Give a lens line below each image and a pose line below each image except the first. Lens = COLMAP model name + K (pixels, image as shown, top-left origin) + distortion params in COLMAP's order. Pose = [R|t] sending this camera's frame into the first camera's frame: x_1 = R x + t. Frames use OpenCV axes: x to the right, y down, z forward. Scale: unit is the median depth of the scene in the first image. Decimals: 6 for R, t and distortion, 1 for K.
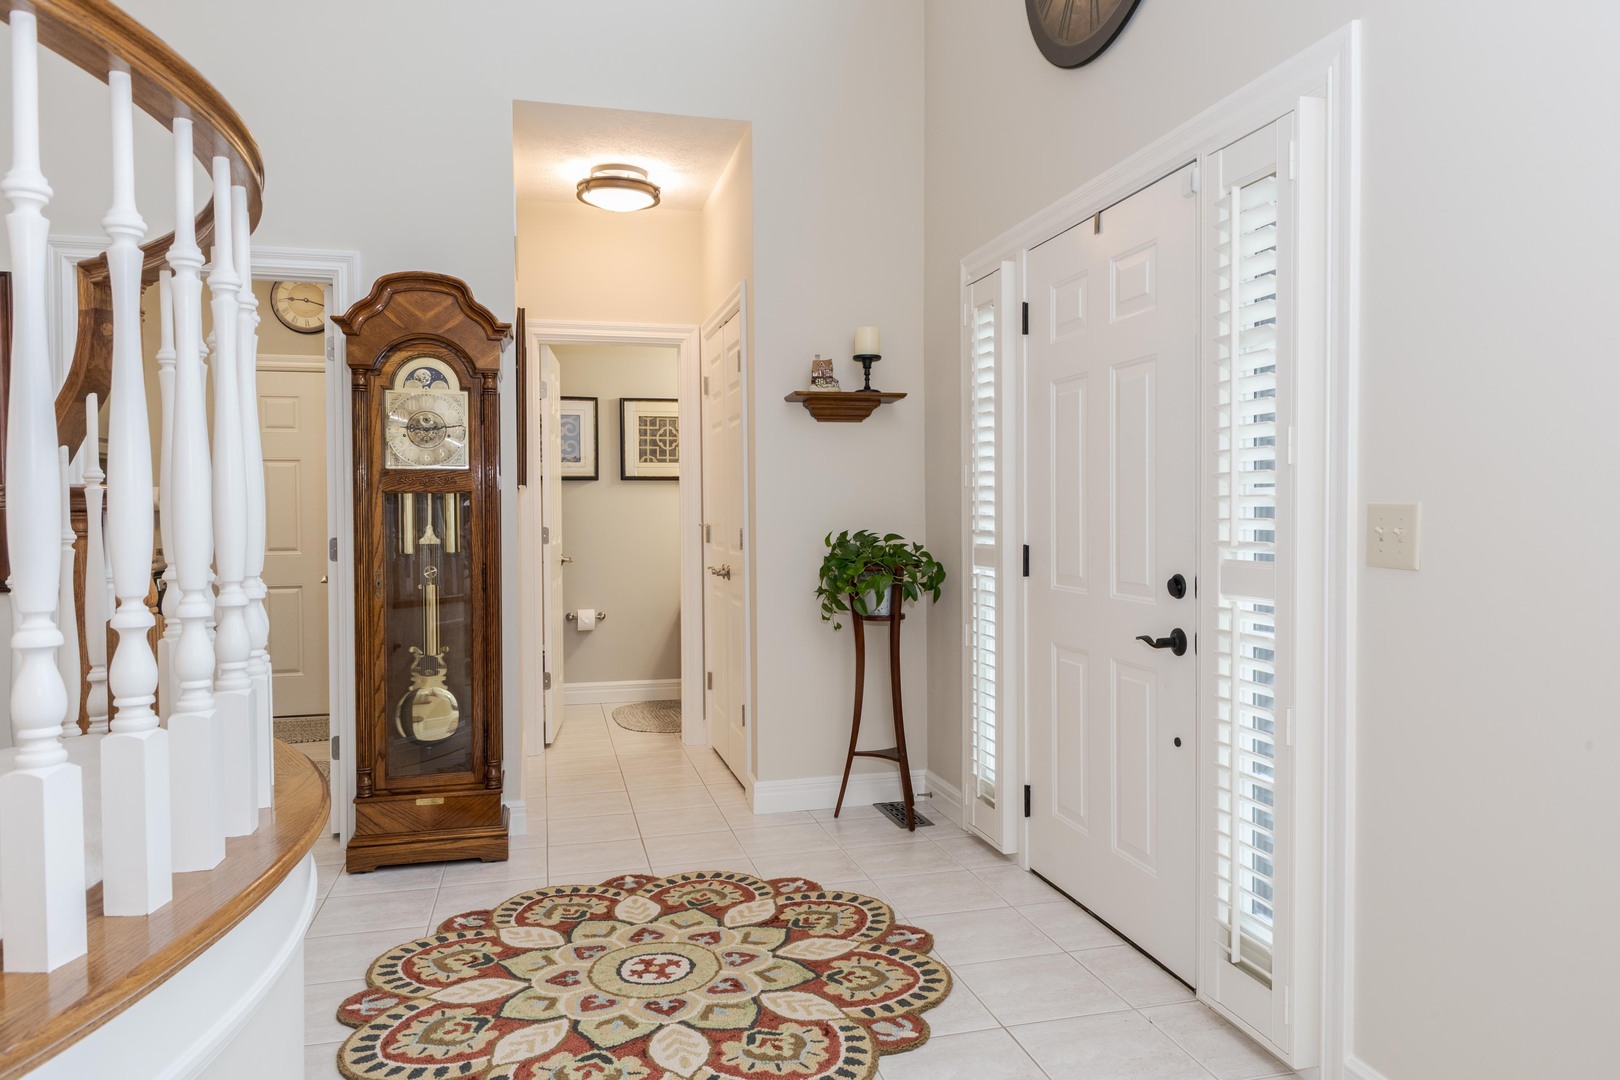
lens RADIAL K [[1043.2, 0, 812.8], [0, 1043.2, 537.6], [0, 0, 1]] dist [-0.000318, -0.000024]
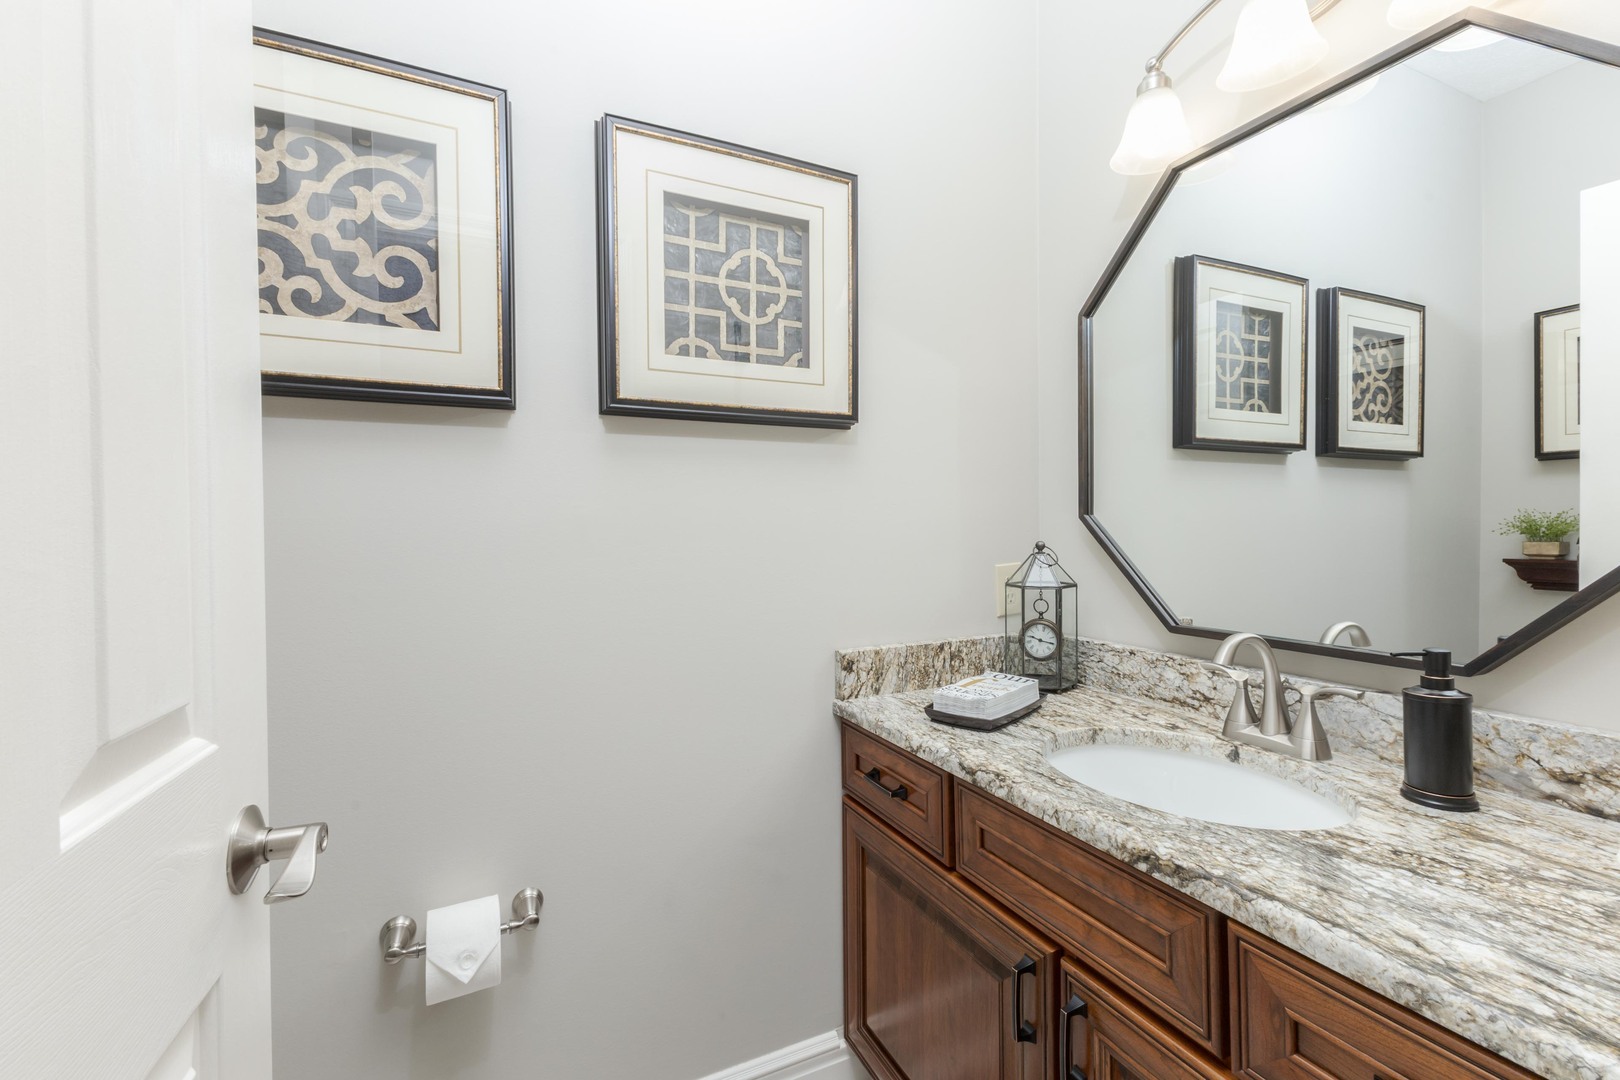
lens RADIAL K [[646.1, 0, 800.8], [0, 646.1, 530.4], [0, 0, 1]] dist [0.003767, -0.000342]
pose [[0.983249, -0.005075, 0.182197, -0.161740], [0.009440, 0.999689, -0.023098, -0.017813], [-0.182024, 0.024431, 0.982991, 0.813551]]
